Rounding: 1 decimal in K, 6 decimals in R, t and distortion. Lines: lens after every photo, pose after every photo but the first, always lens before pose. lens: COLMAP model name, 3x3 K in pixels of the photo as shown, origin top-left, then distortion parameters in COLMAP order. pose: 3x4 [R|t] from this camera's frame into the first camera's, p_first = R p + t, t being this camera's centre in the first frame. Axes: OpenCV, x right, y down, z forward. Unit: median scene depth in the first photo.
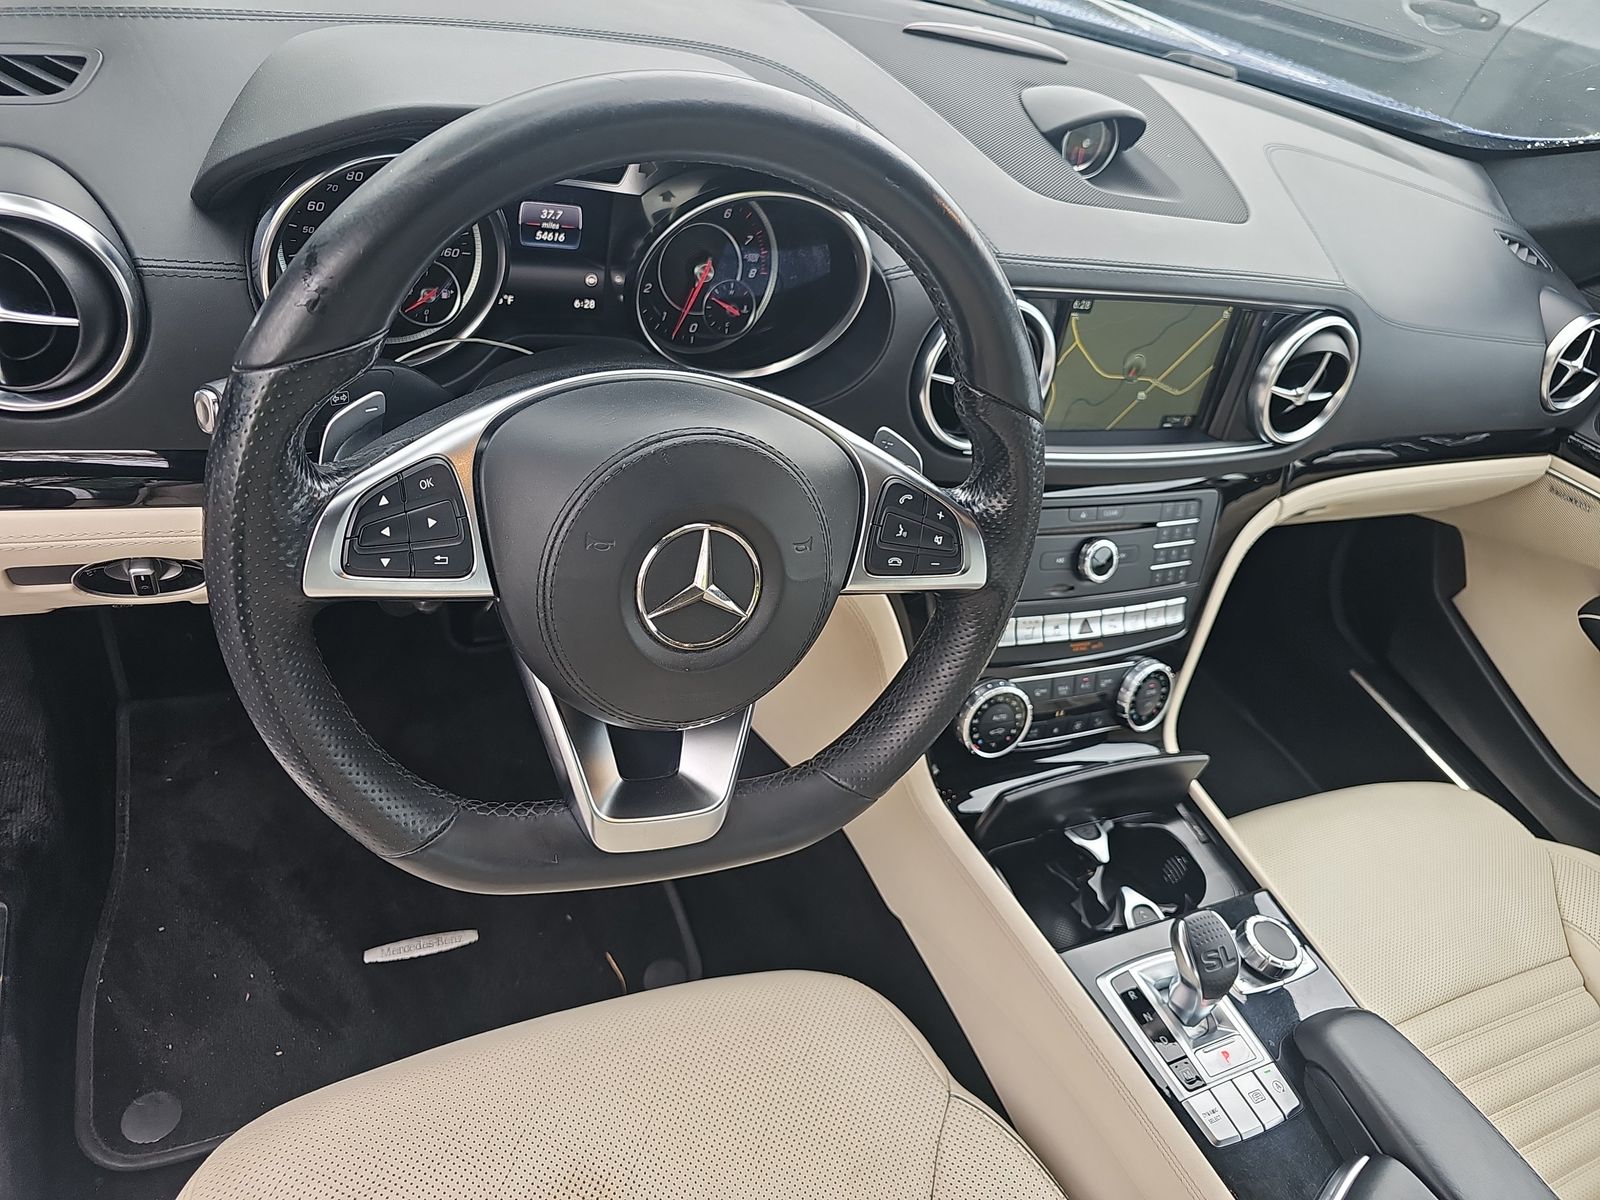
lens RADIAL K [[1048.4, 0, 822.9], [0, 1048.4, 603.4], [0, 0, 1]] dist [-0.026156, 0.007851]
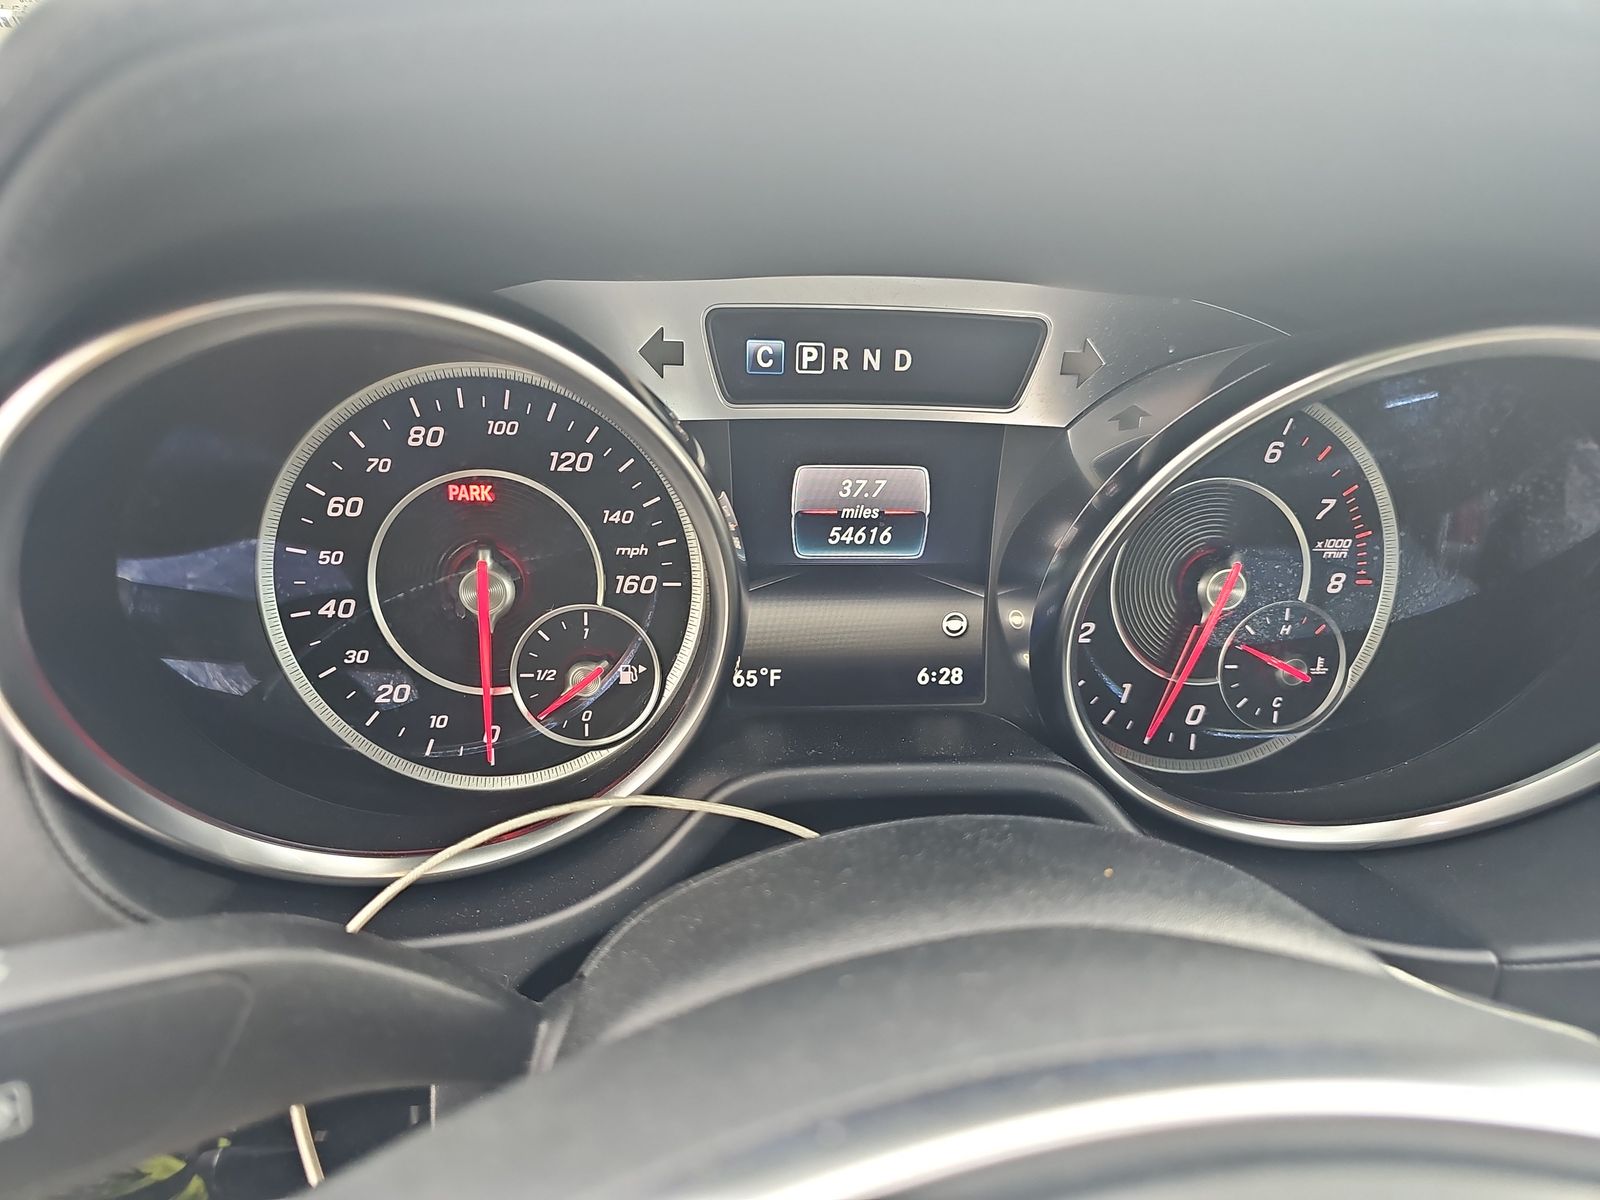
lens RADIAL K [[1048.4, 0, 792.3], [0, 1048.4, 598.0], [0, 0, 1]] dist [-0.026156, 0.007851]
pose [[0.906765, -0.065516, -0.416516, -0.099601], [-0.062545, 0.956025, -0.286540, -0.189867], [0.416973, 0.285875, 0.862792, 0.589631]]
